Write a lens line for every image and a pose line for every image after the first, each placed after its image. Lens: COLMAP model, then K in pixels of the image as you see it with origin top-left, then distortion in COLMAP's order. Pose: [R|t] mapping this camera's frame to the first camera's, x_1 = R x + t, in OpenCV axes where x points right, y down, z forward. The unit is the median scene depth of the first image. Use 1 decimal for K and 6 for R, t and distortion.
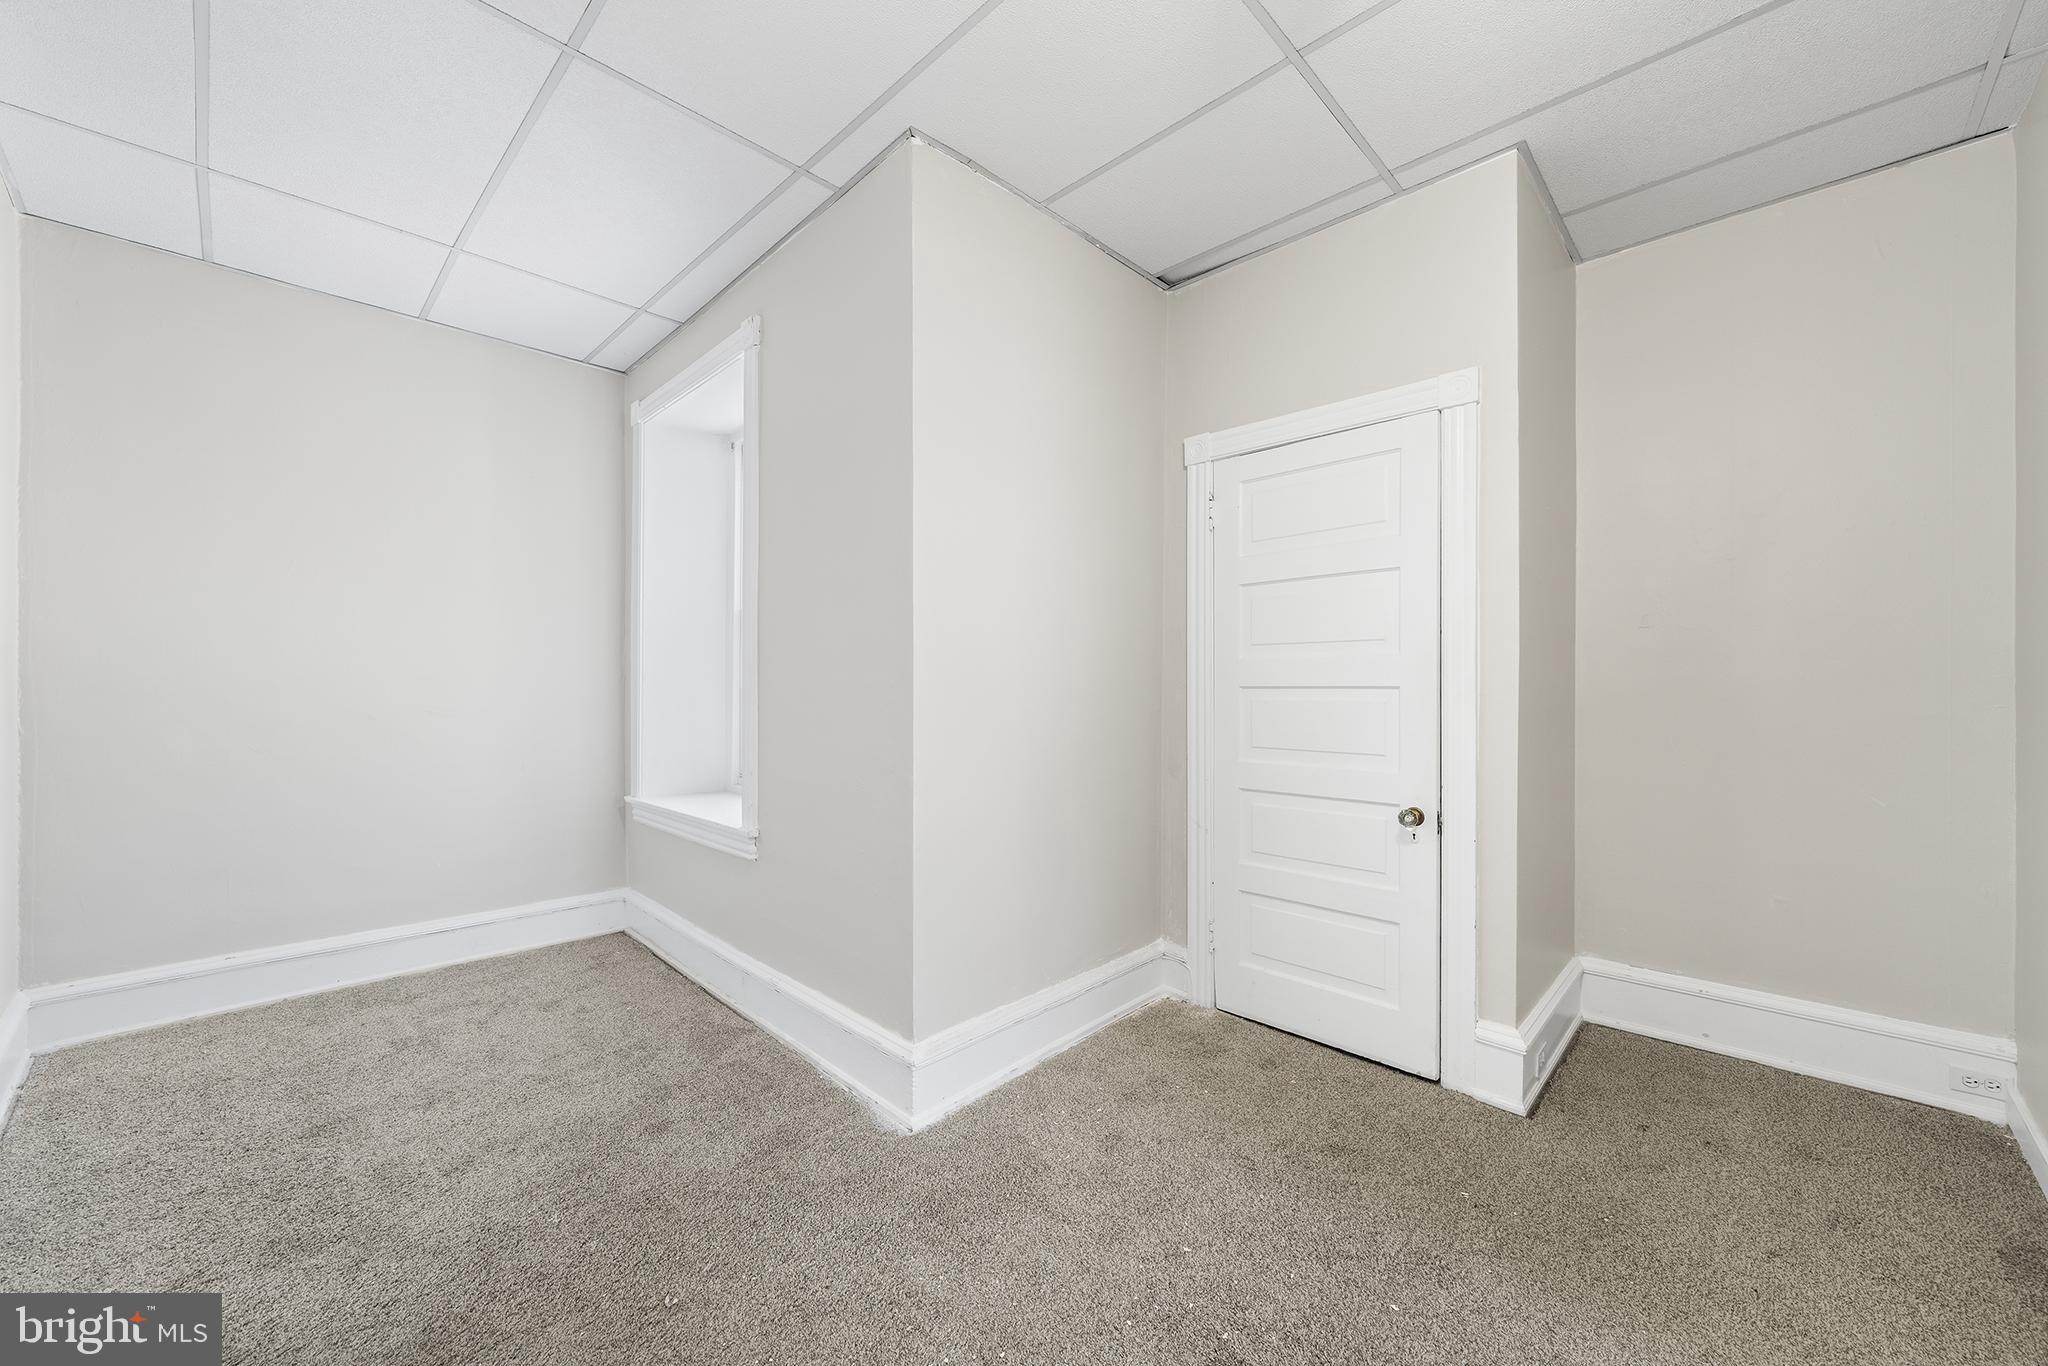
lens RADIAL K [[775.3, 0, 1008.8], [0, 775.3, 686.4], [0, 0, 1]] dist [-0.002733, -0.000371]
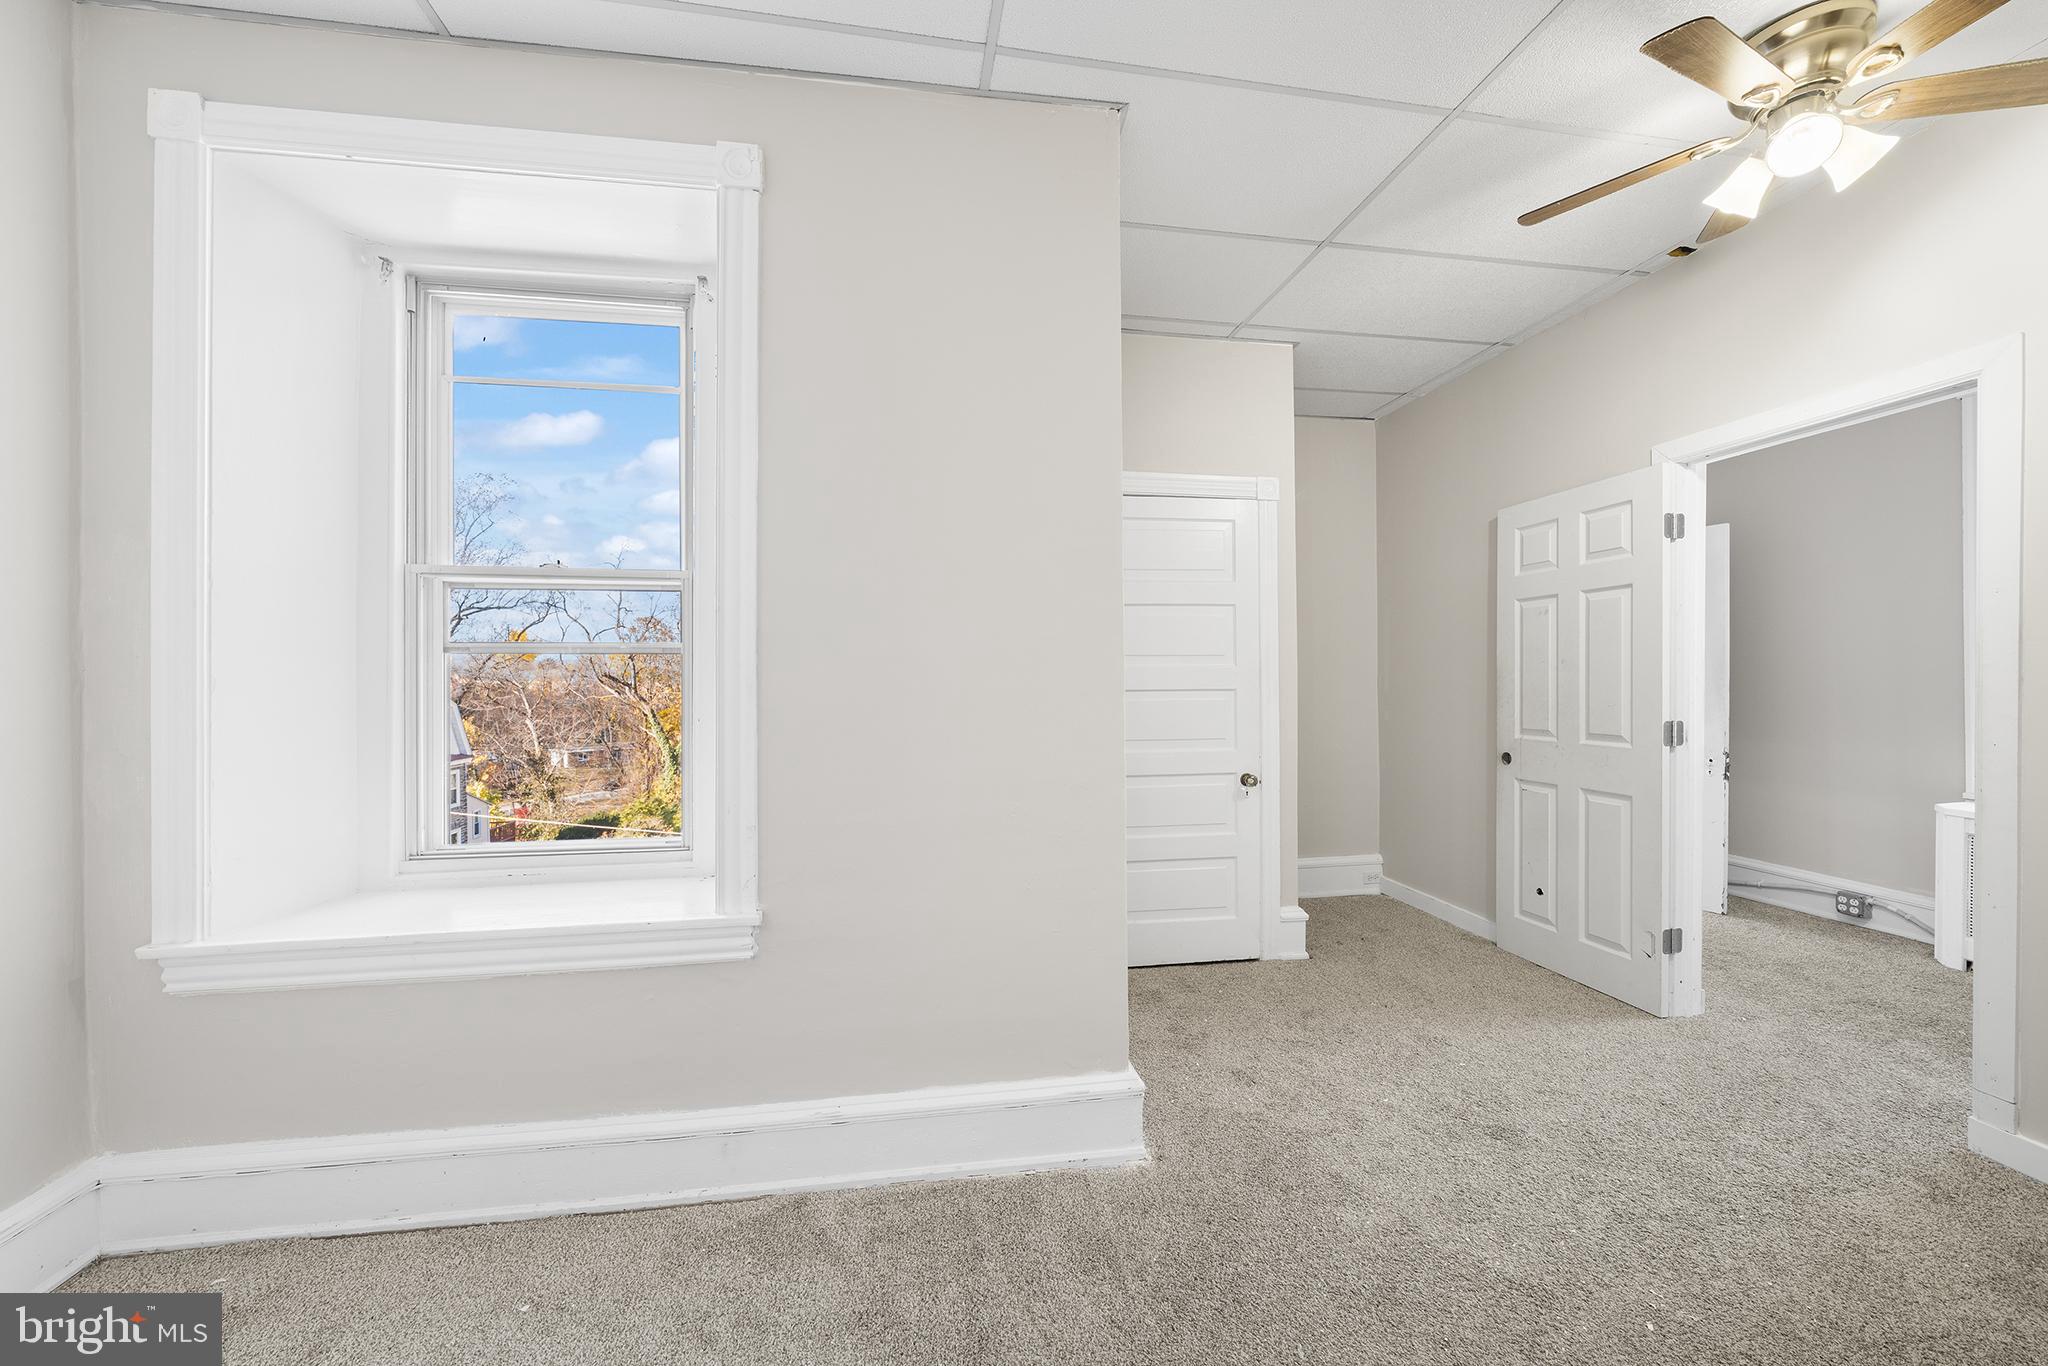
lens RADIAL K [[775.3, 0, 1008.8], [0, 775.3, 686.4], [0, 0, 1]] dist [-0.002733, -0.000371]
pose [[0.584665, -0.007946, 0.811236, -0.898050], [0.008581, 0.999957, 0.003610, -0.013236], [-0.811229, 0.004850, 0.584708, 0.518124]]
